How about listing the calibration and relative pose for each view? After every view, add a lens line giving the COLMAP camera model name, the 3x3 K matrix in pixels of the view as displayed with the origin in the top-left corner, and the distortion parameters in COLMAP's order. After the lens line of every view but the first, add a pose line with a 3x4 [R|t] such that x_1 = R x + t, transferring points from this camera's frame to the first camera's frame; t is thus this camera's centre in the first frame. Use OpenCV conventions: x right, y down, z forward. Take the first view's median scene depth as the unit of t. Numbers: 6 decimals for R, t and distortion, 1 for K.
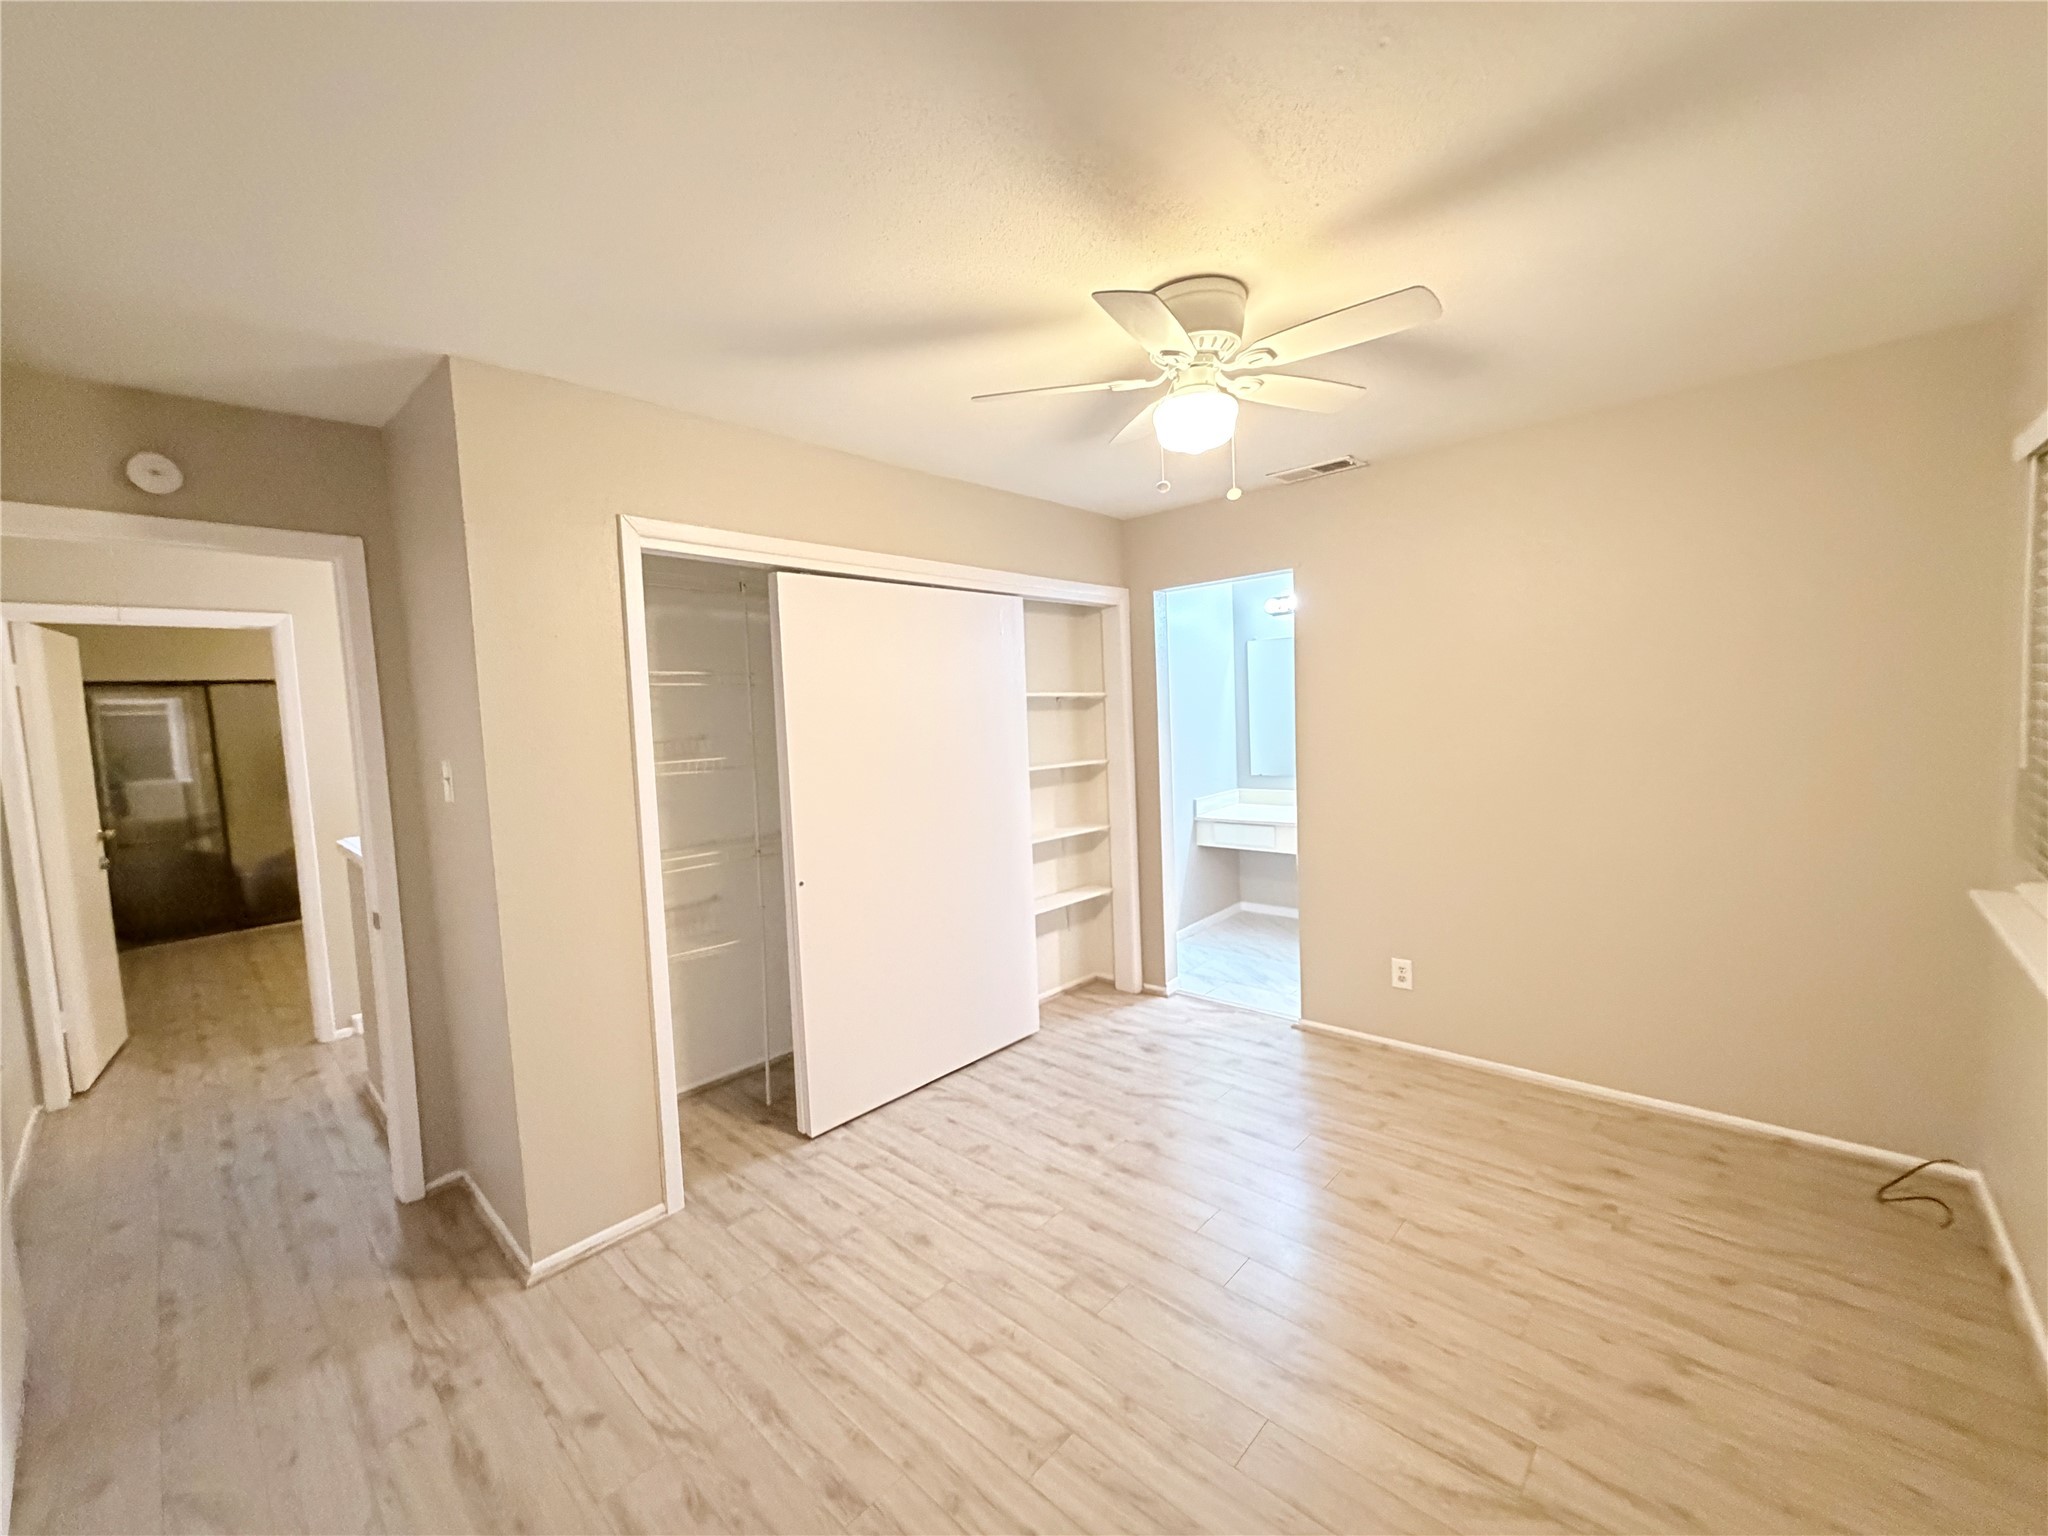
lens RADIAL K [[812.9, 0, 1024.0], [0, 812.9, 768.0], [0, 0, 1]] dist [-0.001639, -0.000132]
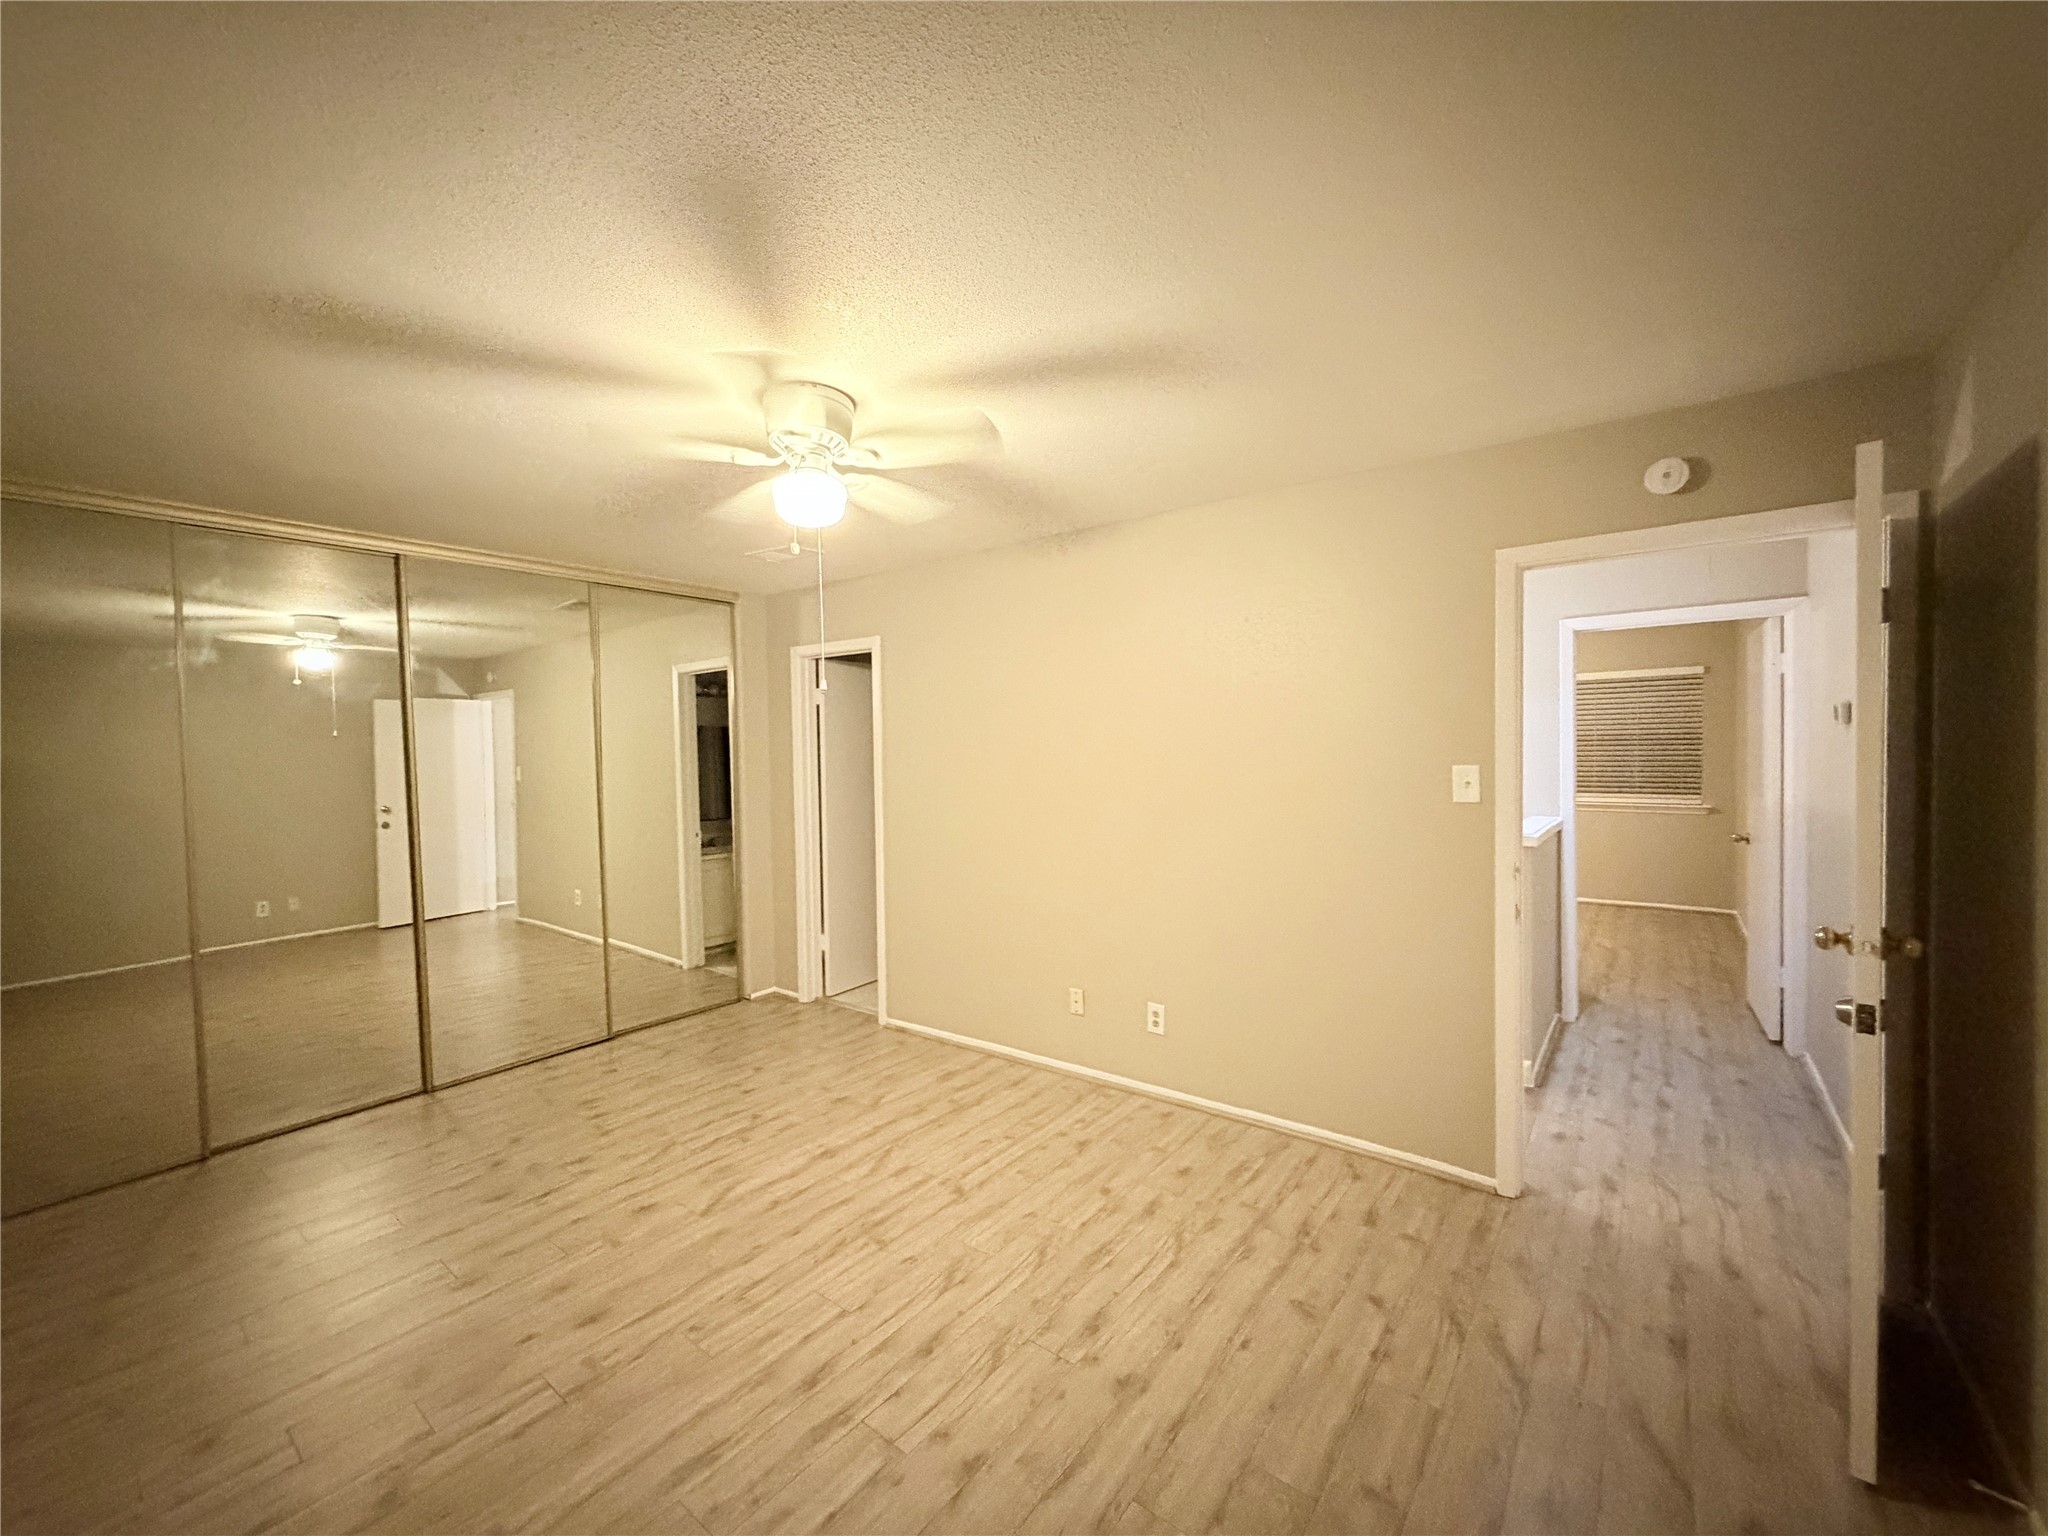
lens RADIAL K [[812.9, 0, 1024.0], [0, 812.9, 768.0], [0, 0, 1]] dist [-0.001639, -0.000132]
pose [[-0.087746, 0.020734, 0.995927, -1.027531], [0.095889, 0.995316, -0.012273, -0.024760], [-0.991517, 0.094421, -0.089323, 0.978945]]
